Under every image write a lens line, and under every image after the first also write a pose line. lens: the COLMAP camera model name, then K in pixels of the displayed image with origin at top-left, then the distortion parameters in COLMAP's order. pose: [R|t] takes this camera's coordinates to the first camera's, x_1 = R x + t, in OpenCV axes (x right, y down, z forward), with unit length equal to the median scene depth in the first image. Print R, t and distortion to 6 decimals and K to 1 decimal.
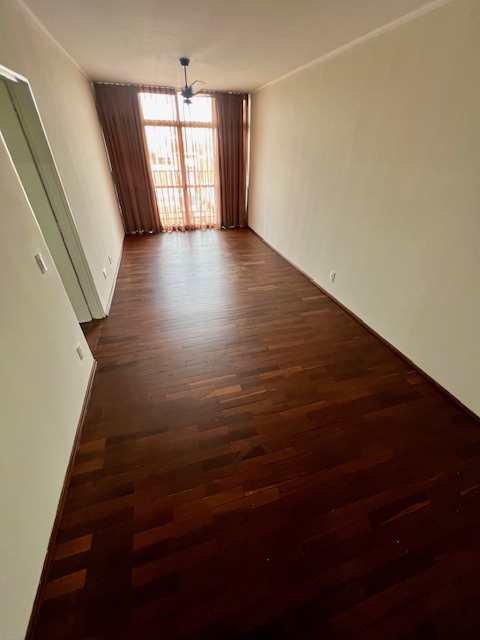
lens RADIAL K [[255.7, 0, 241.0], [0, 255.7, 318.2], [0, 0, 1]] dist [-0.003011, 0.000145]
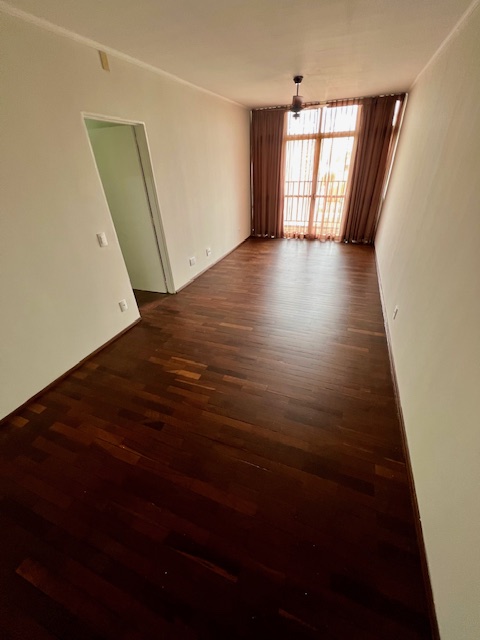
lens RADIAL K [[255.7, 0, 241.0], [0, 255.7, 318.2], [0, 0, 1]] dist [-0.003011, 0.000145]
pose [[0.787840, 0.283447, -0.546778, 0.282770], [-0.301962, 0.951543, 0.058185, -0.034978], [0.536775, 0.119266, 0.835253, 0.069693]]
